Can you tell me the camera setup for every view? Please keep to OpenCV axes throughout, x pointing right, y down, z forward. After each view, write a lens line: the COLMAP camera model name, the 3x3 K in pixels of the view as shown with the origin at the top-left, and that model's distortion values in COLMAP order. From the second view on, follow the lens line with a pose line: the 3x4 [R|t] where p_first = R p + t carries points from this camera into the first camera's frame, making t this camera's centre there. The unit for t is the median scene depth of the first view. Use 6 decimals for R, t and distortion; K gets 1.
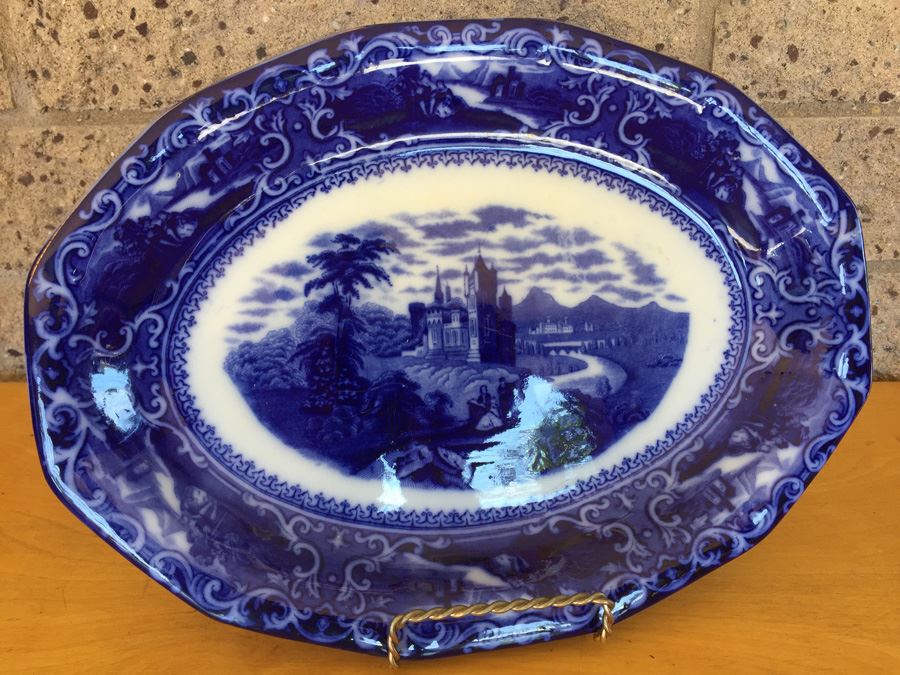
lens RADIAL K [[771.8, 0, 444.6], [0, 771.8, 336.8], [0, 0, 1]] dist [0.073527, -0.114816]
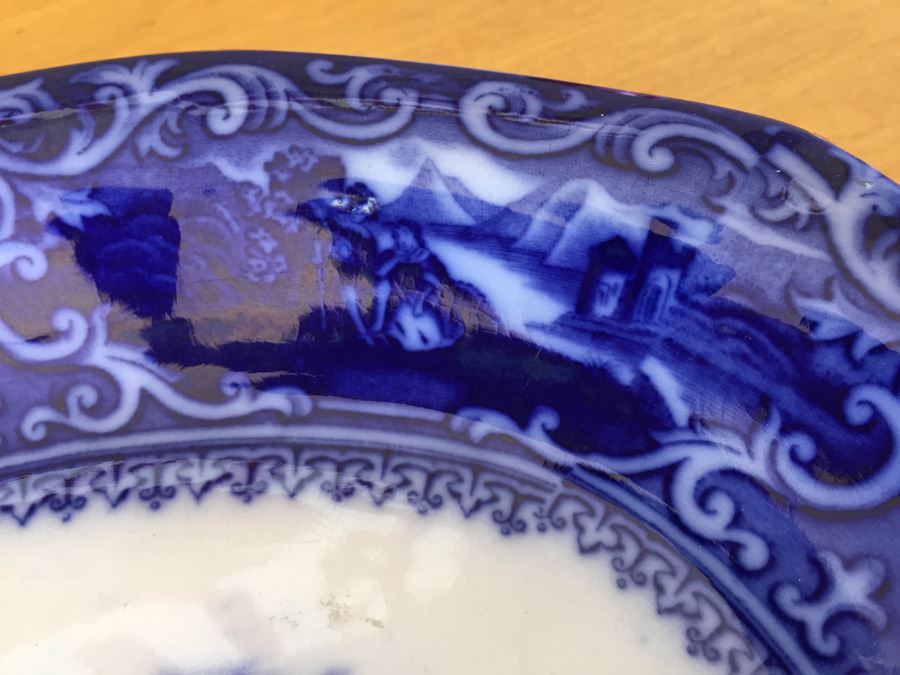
lens RADIAL K [[763.8, 0, 450.0], [0, 763.8, 337.5], [0, 0, 1]] dist [0.004781, -0.000610]
pose [[0.853159, -0.495551, 0.162940, 0.335297], [0.510490, 0.728862, -0.456246, -0.044694], [0.107332, 0.472429, 0.874809, 0.788382]]
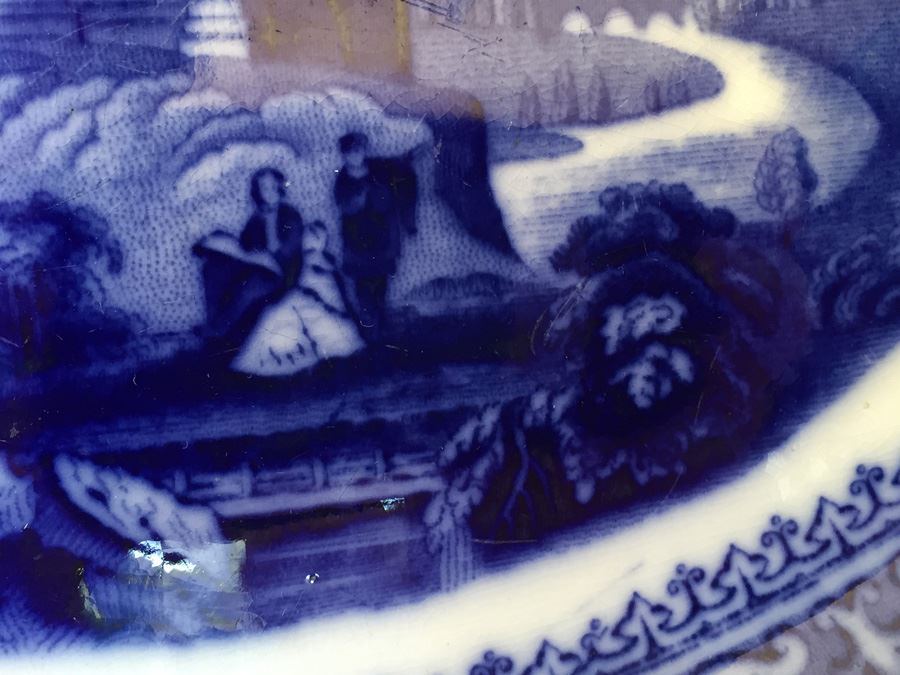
lens RADIAL K [[1268.8, 0, 450.0], [0, 1268.8, 337.5], [0, 0, 1]] dist [0.041608, 0.042278]
pose [[0.993580, -0.026066, 0.110090, 0.062536], [0.014627, 0.994525, 0.103467, 0.075619], [-0.112184, -0.101193, 0.988521, 0.653080]]
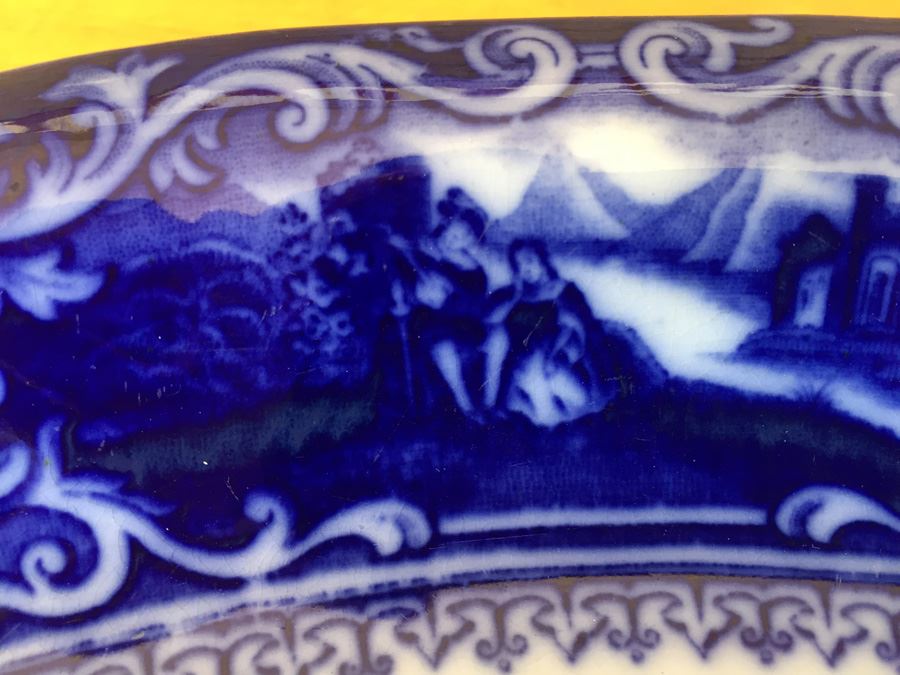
lens RADIAL K [[771.8, 0, 444.6], [0, 771.8, 336.8], [0, 0, 1]] dist [0.073527, -0.114816]
pose [[0.991422, -0.032863, -0.126503, -0.002494], [-0.041383, 0.839154, -0.542317, -0.186754], [0.123978, 0.542900, 0.830596, 0.809650]]
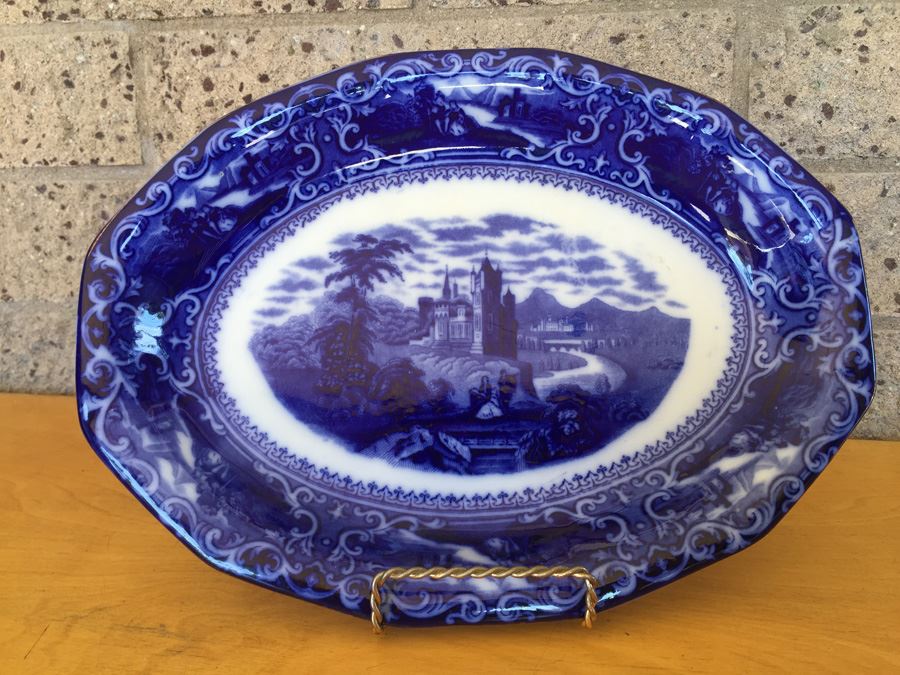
lens RADIAL K [[771.8, 0, 444.6], [0, 771.8, 336.8], [0, 0, 1]] dist [0.073527, -0.114816]
pose [[0.991179, 0.027226, -0.129705, 0.134538], [-0.048784, 0.984909, -0.166056, 0.192879], [0.123226, 0.170918, 0.977549, -0.050421]]
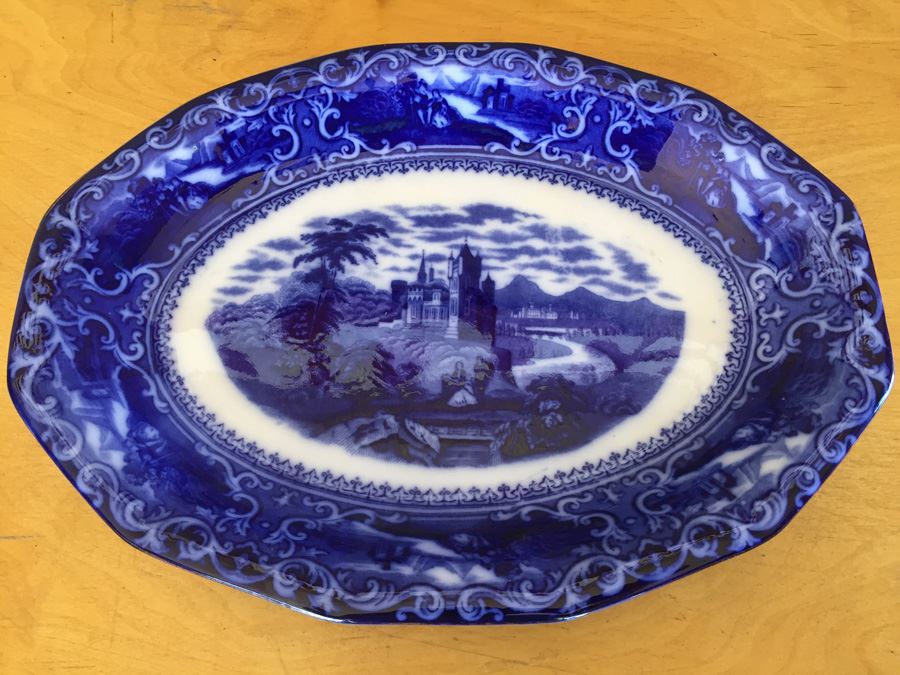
lens RADIAL K [[771.8, 0, 444.6], [0, 771.8, 336.8], [0, 0, 1]] dist [0.073527, -0.114816]
pose [[0.986743, 0.027106, -0.160012, 0.190216], [-0.085934, 0.923657, -0.373461, 0.405382], [0.137673, 0.382261, 0.913741, 0.108516]]
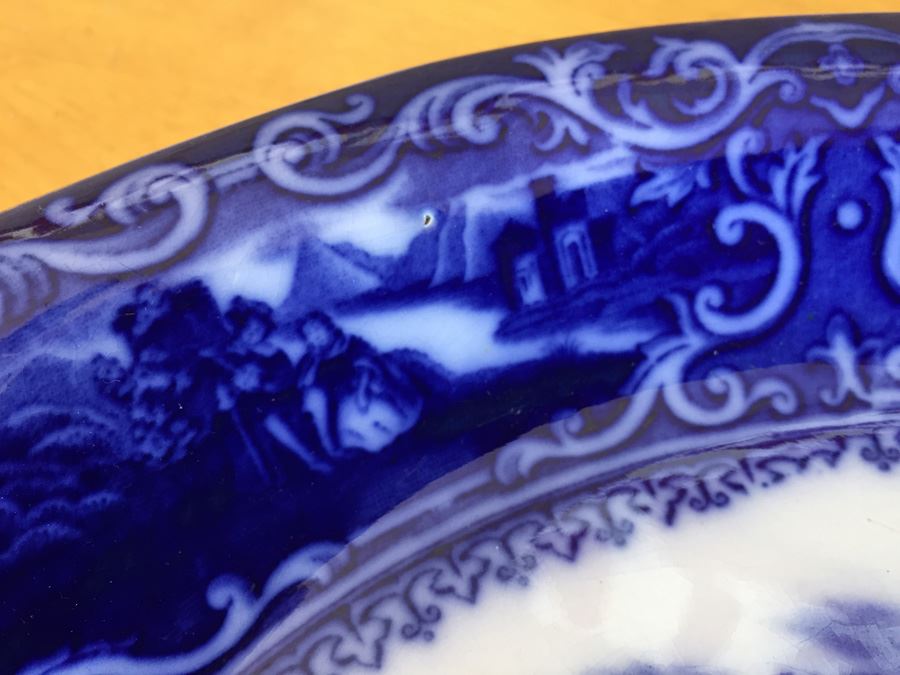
lens RADIAL K [[771.8, 0, 444.6], [0, 771.8, 336.8], [0, 0, 1]] dist [0.073527, -0.114816]
pose [[0.926527, 0.198498, -0.319605, -0.218245], [-0.348851, 0.771392, -0.532220, -0.023107], [0.140896, 0.604610, 0.783961, 0.741408]]
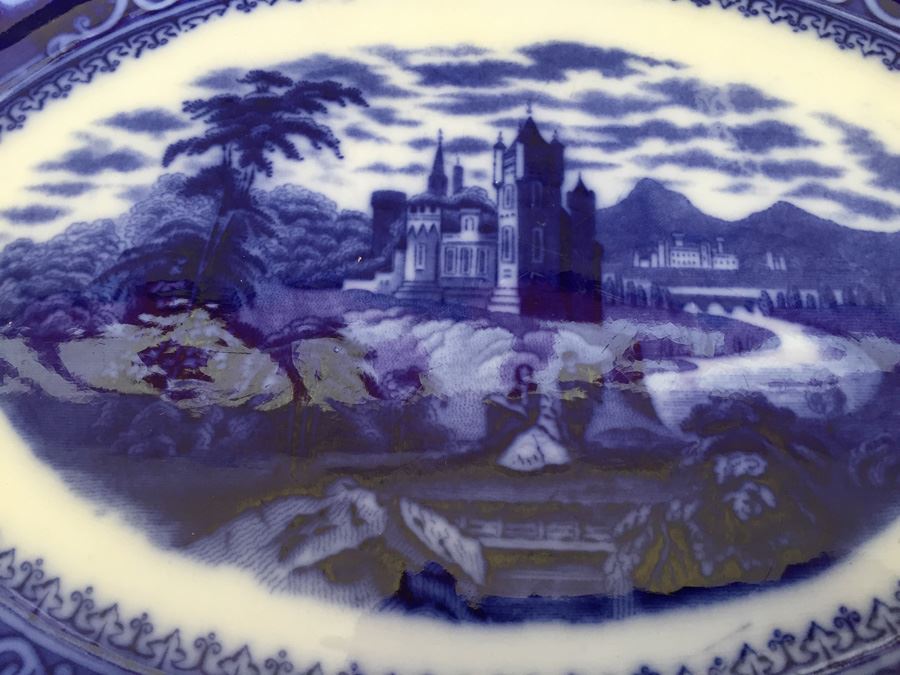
lens RADIAL K [[777.5, 0, 452.2], [0, 777.5, 338.3], [0, 0, 1]] dist [0.094005, -0.169881]
pose [[0.986794, 0.021104, -0.160601, 0.081802], [-0.081796, 0.920702, -0.381599, 0.221723], [0.139812, 0.389696, 0.910269, 0.613939]]
